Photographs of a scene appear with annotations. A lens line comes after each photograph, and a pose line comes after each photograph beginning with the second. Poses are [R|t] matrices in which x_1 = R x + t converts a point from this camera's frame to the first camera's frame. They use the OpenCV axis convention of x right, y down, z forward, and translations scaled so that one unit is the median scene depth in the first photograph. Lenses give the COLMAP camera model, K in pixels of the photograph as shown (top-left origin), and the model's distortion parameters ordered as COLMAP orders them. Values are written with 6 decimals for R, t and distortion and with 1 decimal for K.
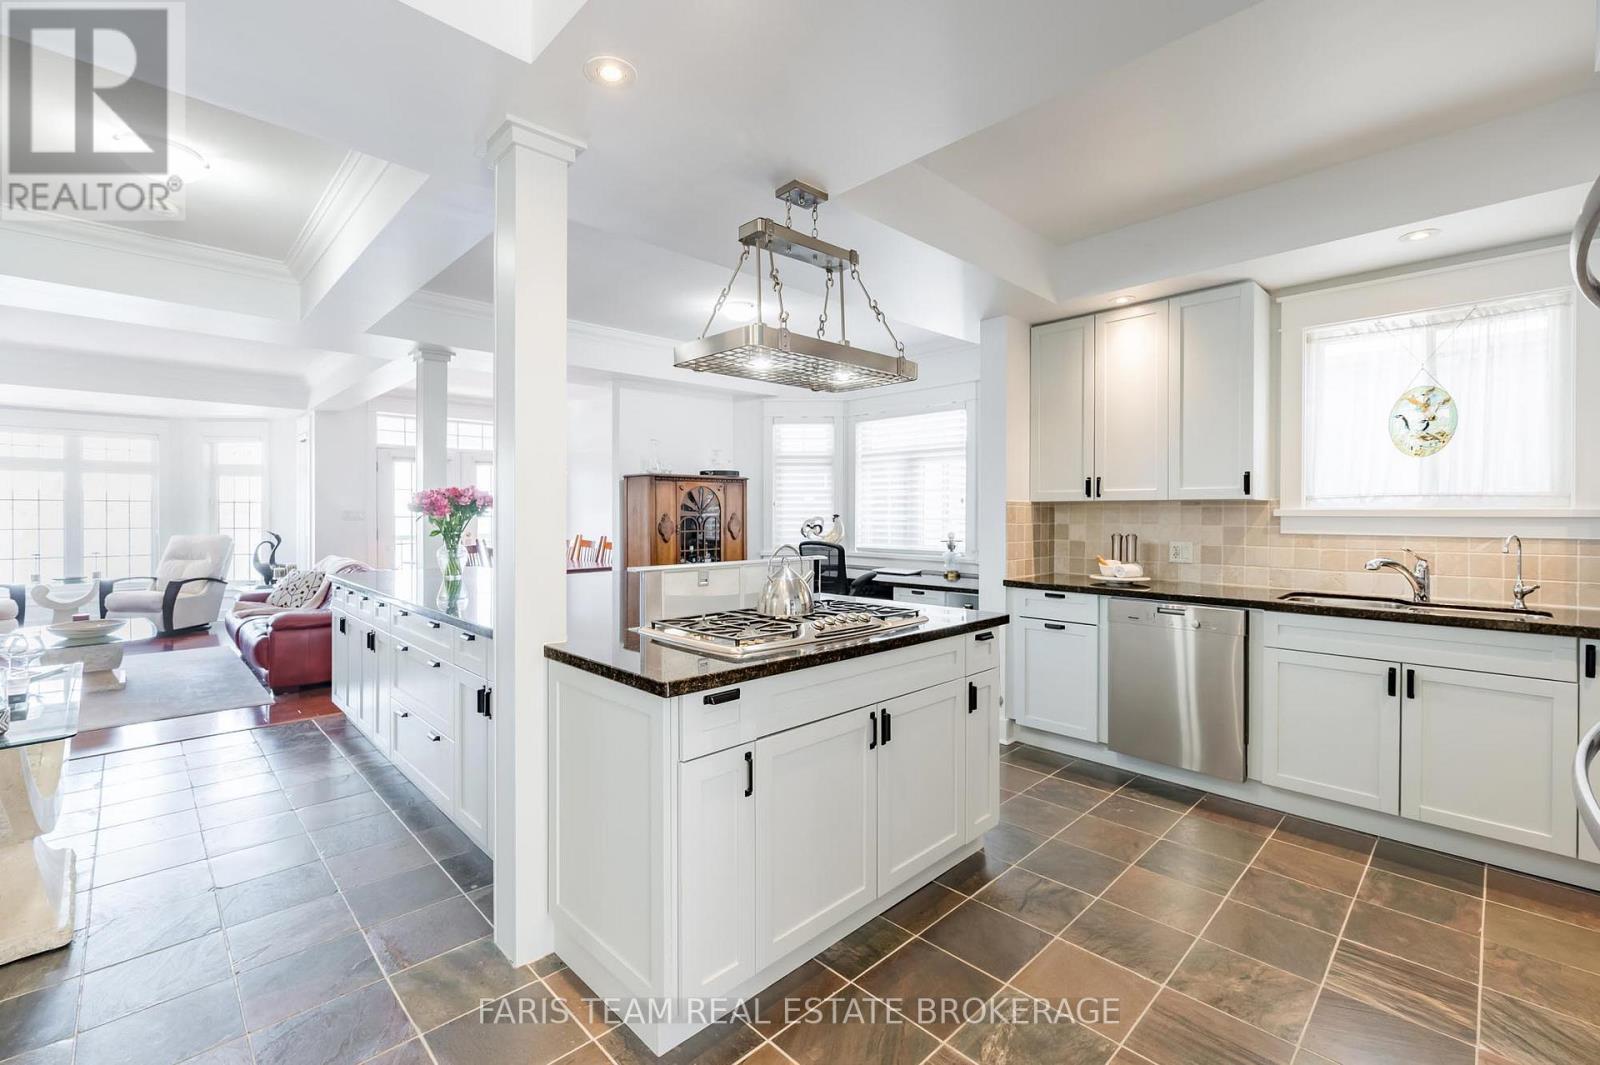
lens RADIAL K [[693.2, 0, 807.4], [0, 693.2, 515.6], [0, 0, 1]] dist [-0.001751, -0.000314]
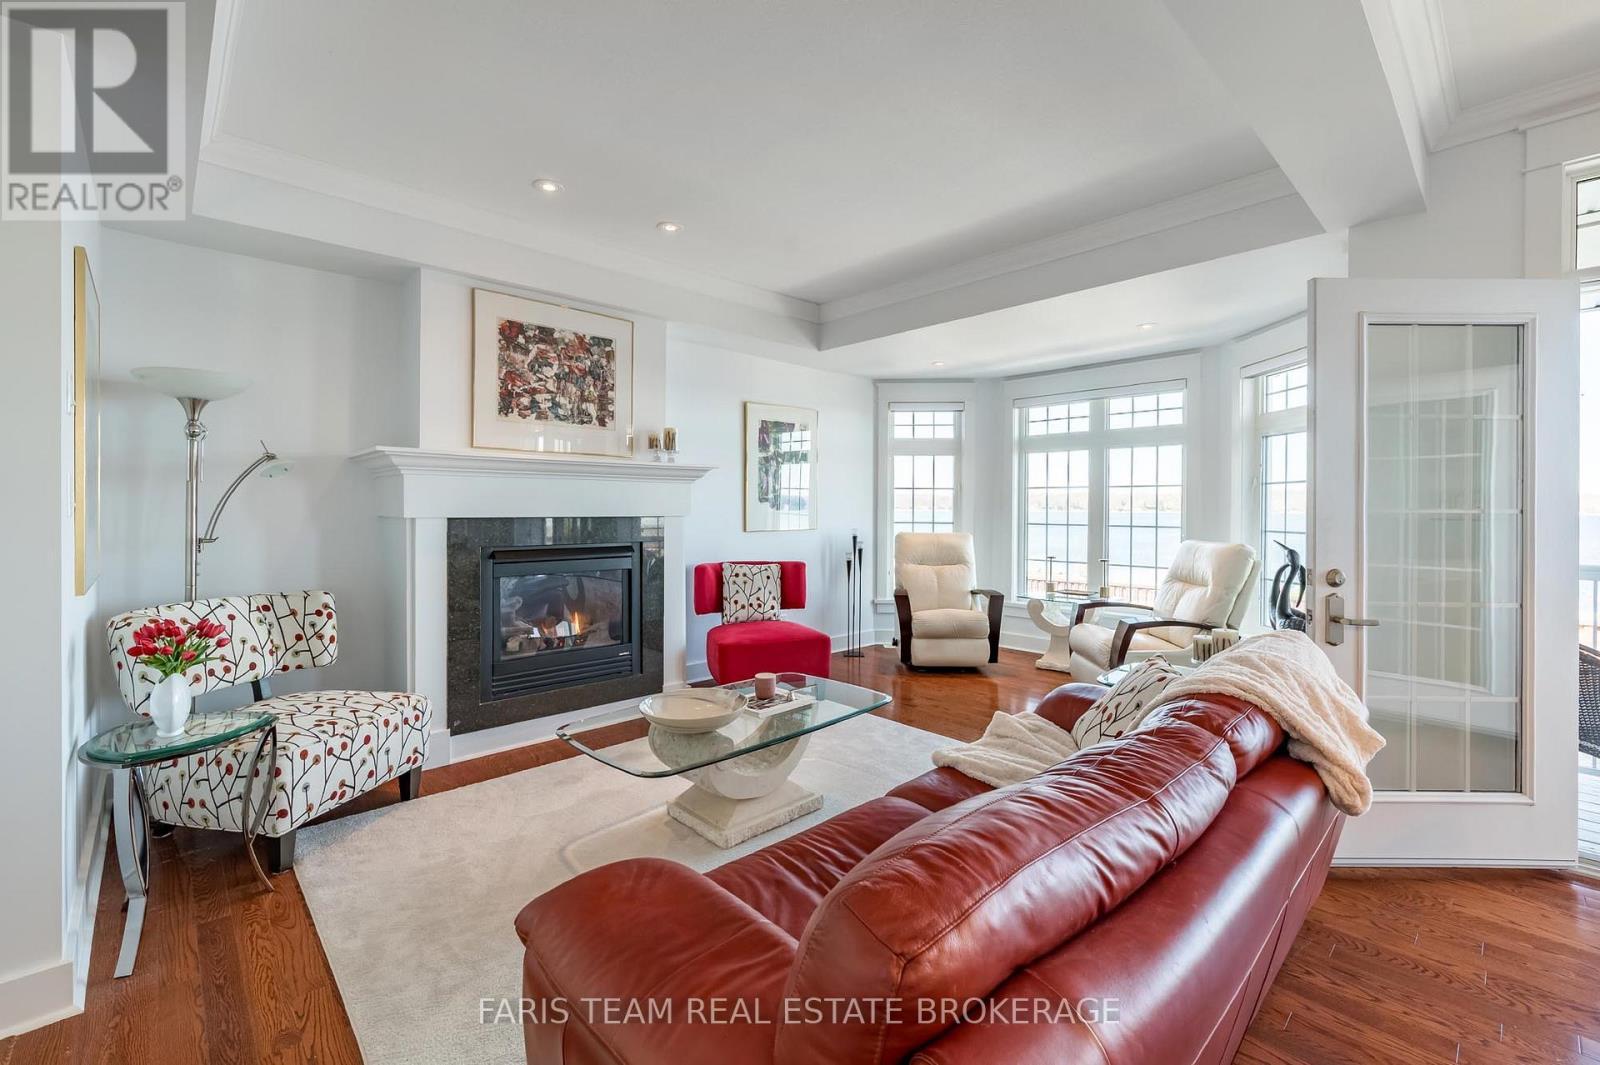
lens RADIAL K [[693.2, 0, 793.9], [0, 693.2, 507.7], [0, 0, 1]] dist [-0.001751, -0.000314]
pose [[-0.029276, -0.001398, -0.999570, -0.317179], [-0.004255, 0.999990, -0.001274, 0.002552], [0.999562, 0.004216, -0.029282, 0.707707]]
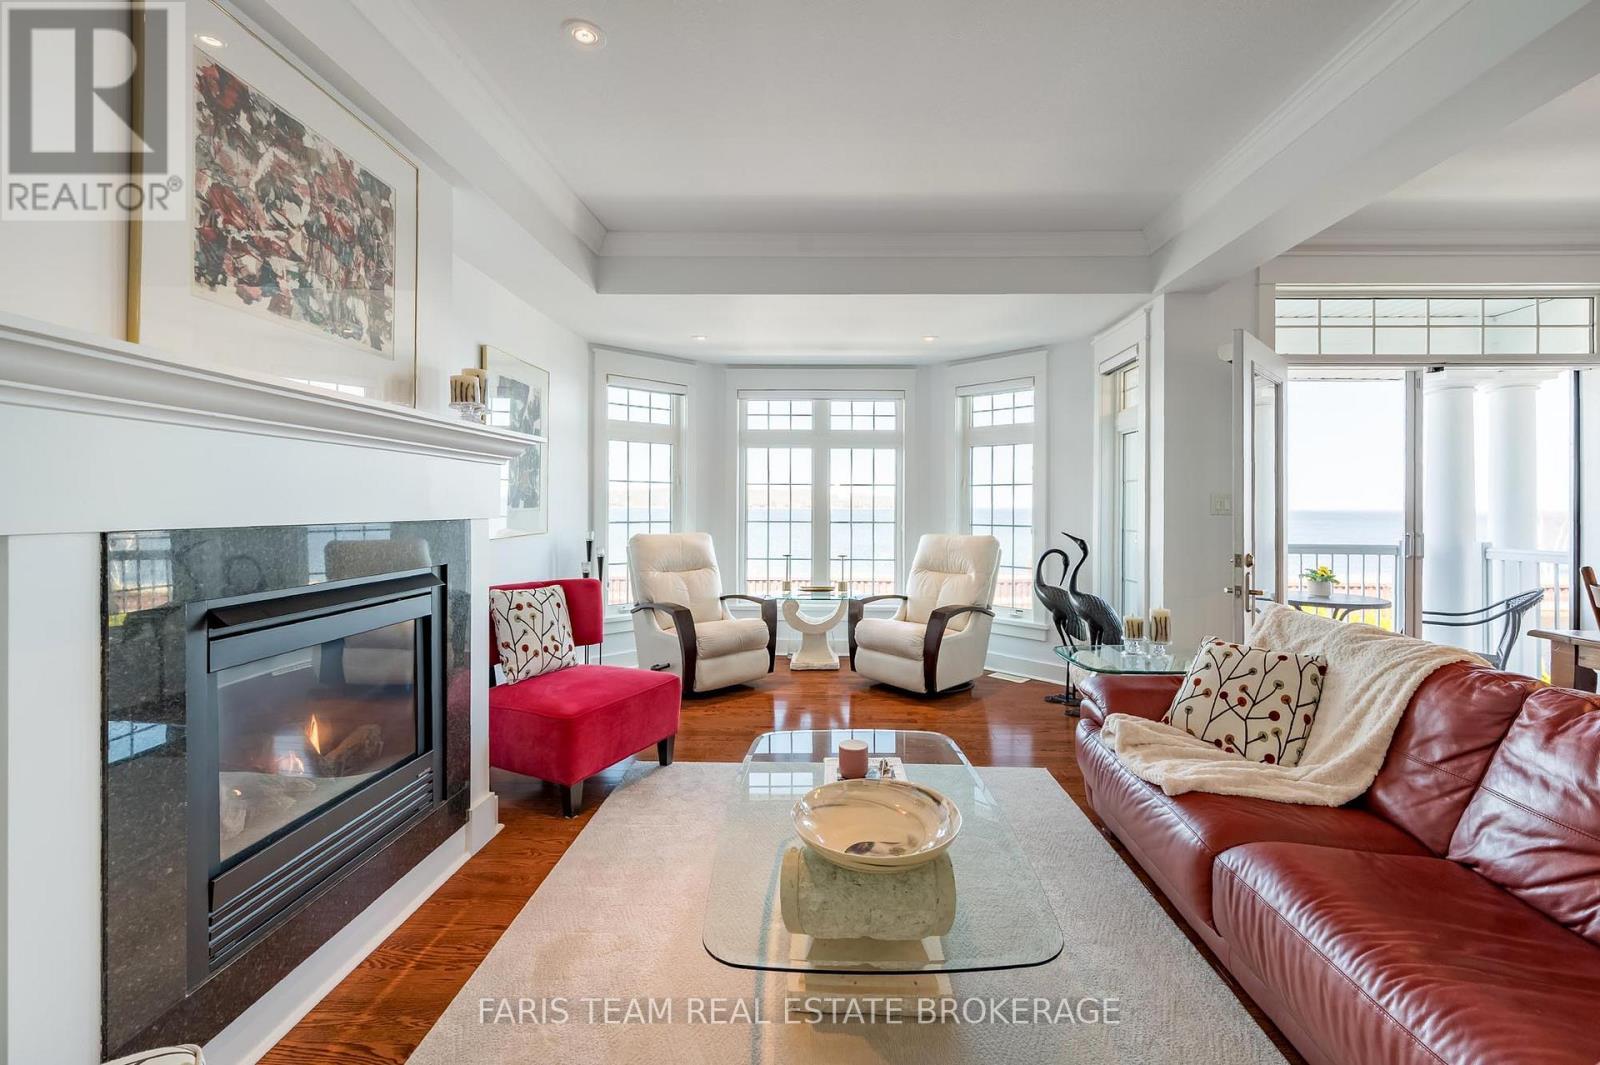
lens RADIAL K [[693.2, 0, 825.3], [0, 693.2, 507.5], [0, 0, 1]] dist [-0.001751, -0.000314]
pose [[0.704852, 0.005115, -0.709336, -0.524153], [-0.006135, 0.999981, 0.001115, 0.002170], [0.709328, 0.003566, 0.704870, 0.473093]]
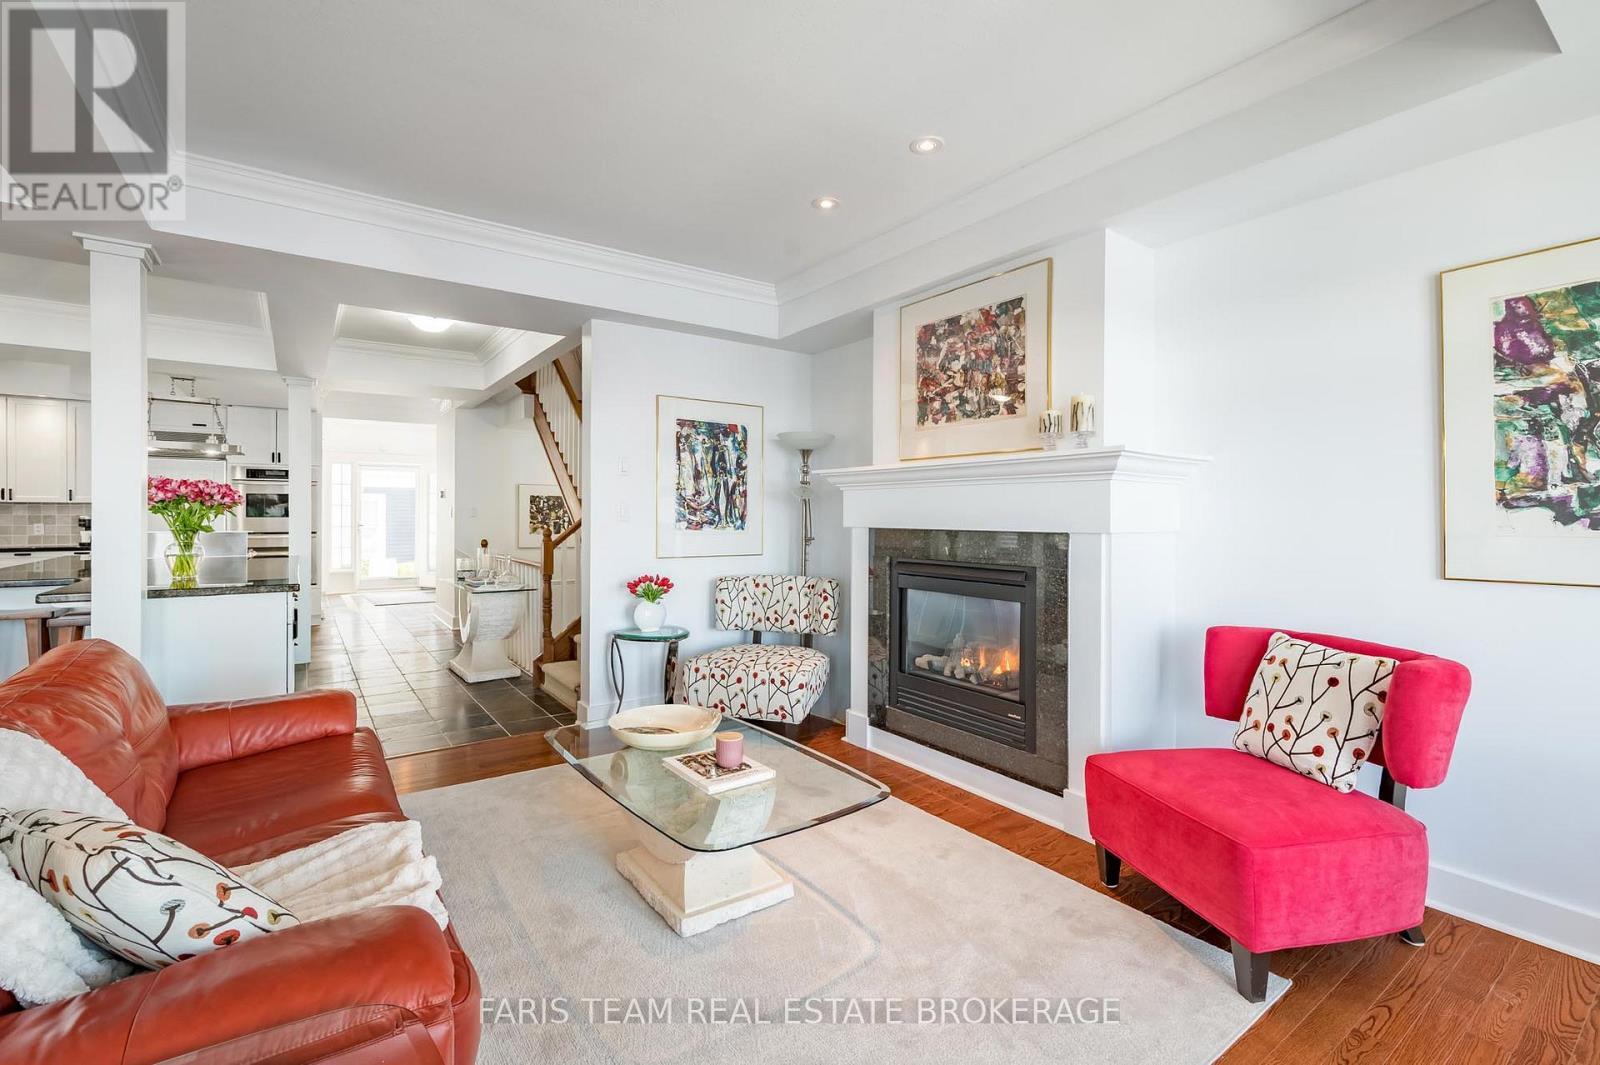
lens RADIAL K [[693.2, 0, 784.5], [0, 693.2, 517.4], [0, 0, 1]] dist [-0.001751, -0.000314]
pose [[-0.986245, -0.004285, 0.165237, -0.788148], [-0.003255, 0.999974, 0.006505, -0.001127], [-0.165260, 0.005877, -0.986233, 0.978196]]
